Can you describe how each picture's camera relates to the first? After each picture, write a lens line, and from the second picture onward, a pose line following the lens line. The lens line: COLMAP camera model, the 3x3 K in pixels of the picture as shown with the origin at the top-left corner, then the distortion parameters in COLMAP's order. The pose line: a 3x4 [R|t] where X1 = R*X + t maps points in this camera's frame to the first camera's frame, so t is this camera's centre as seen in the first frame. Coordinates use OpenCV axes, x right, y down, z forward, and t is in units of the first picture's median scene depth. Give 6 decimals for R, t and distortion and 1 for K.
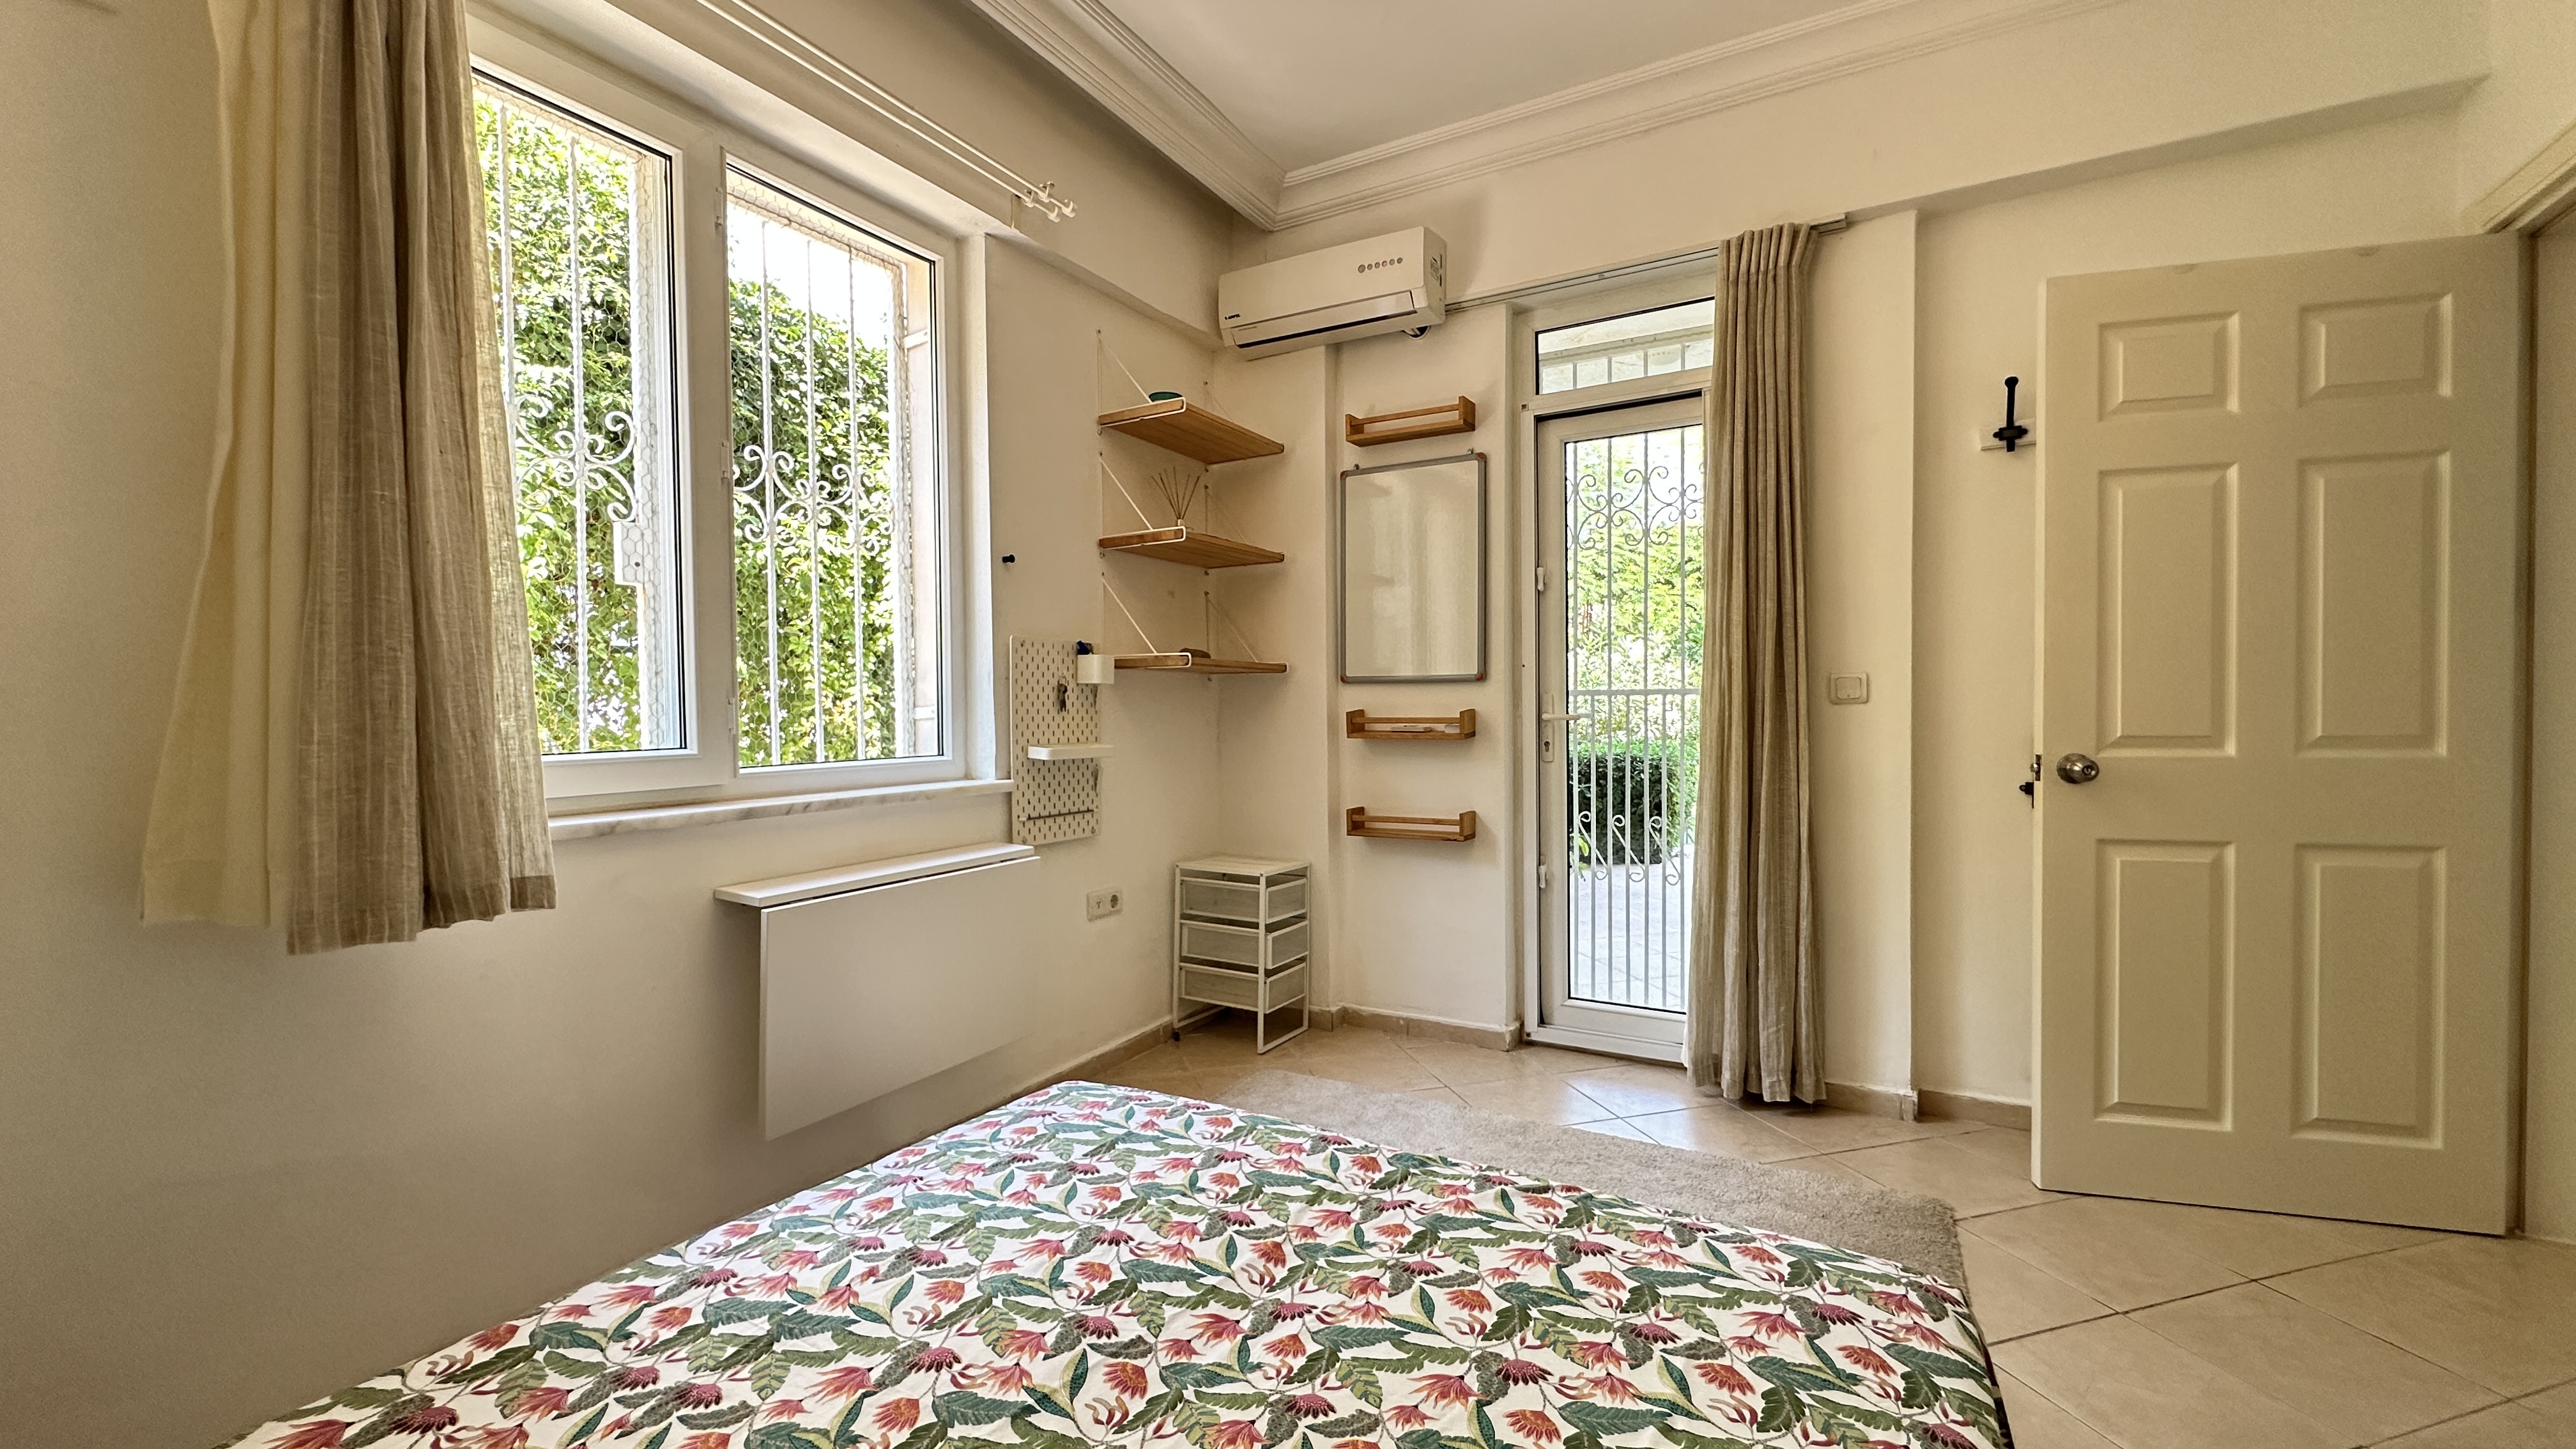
lens RADIAL K [[1030.0, 0, 1285.7], [0, 1030.0, 721.0], [0, 0, 1]] dist [-0.003096, 0.001379]
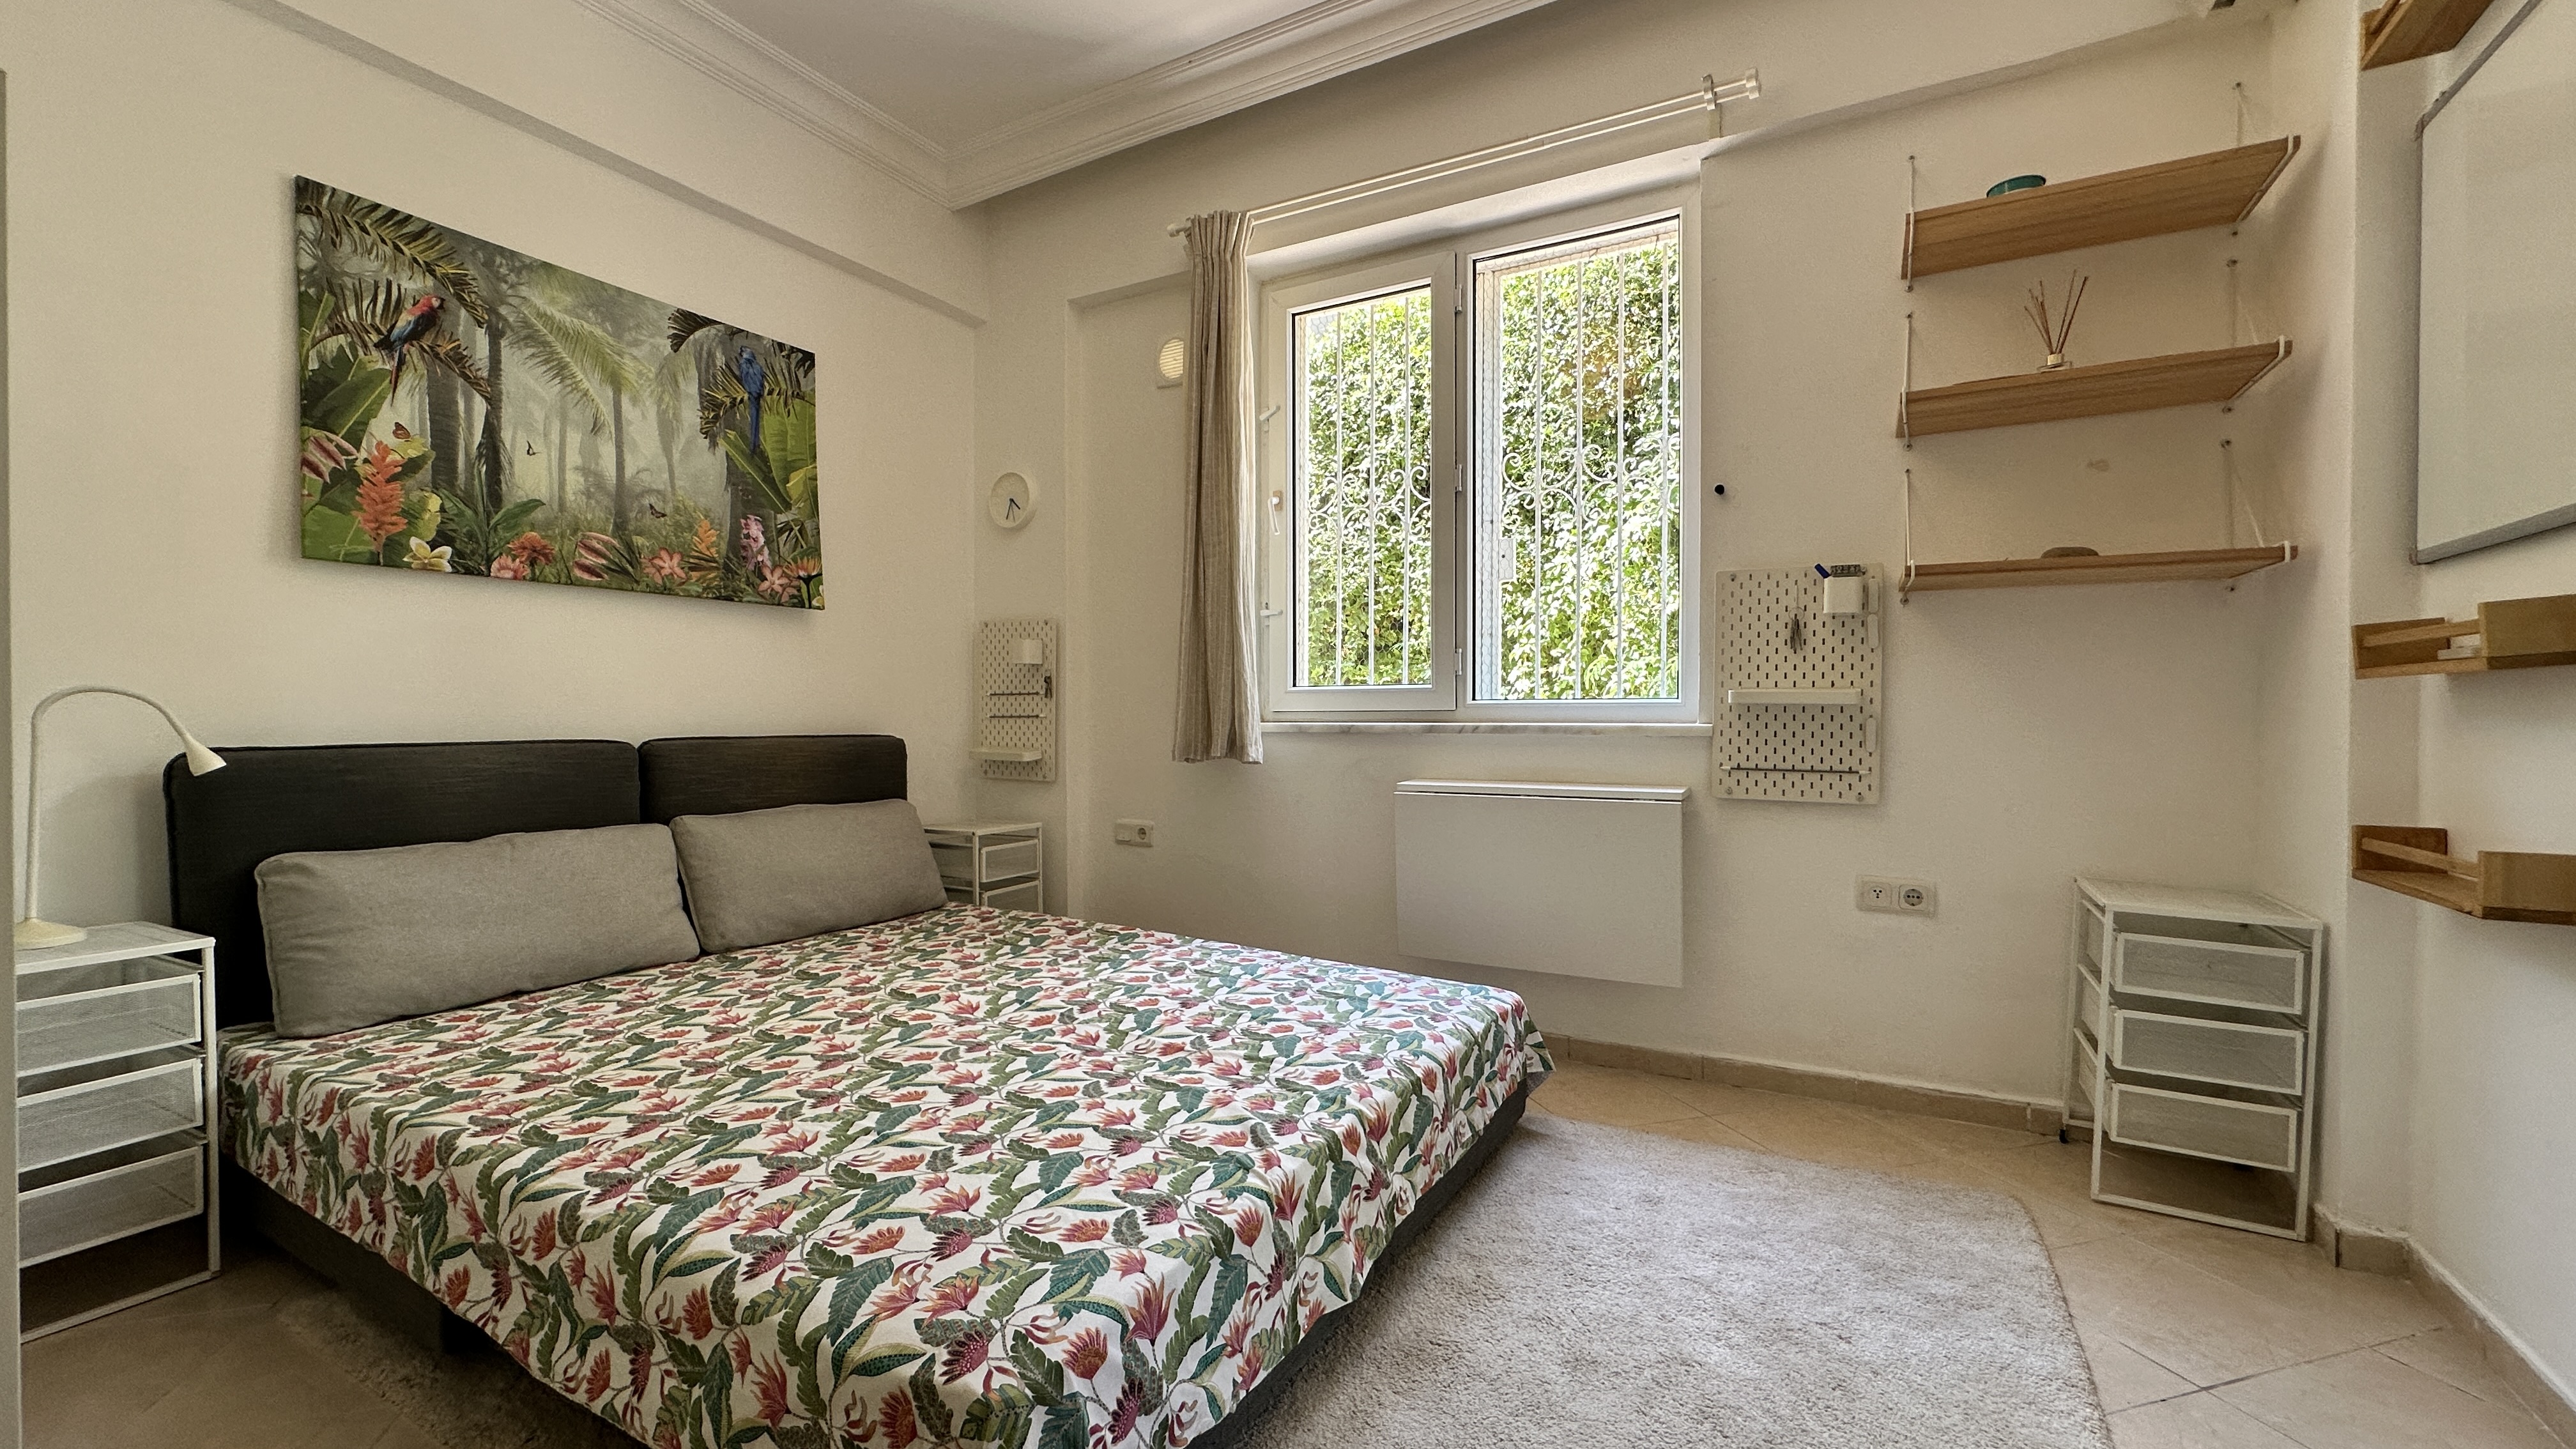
lens RADIAL K [[1030.0, 0, 1286.4], [0, 1030.0, 728.1], [0, 0, 1]] dist [-0.003096, 0.001379]
pose [[-0.001395, 0.020435, -0.999790, 1.059823], [-0.014922, 0.999679, 0.020454, 0.073423], [0.999888, 0.014948, -0.001090, 0.953353]]
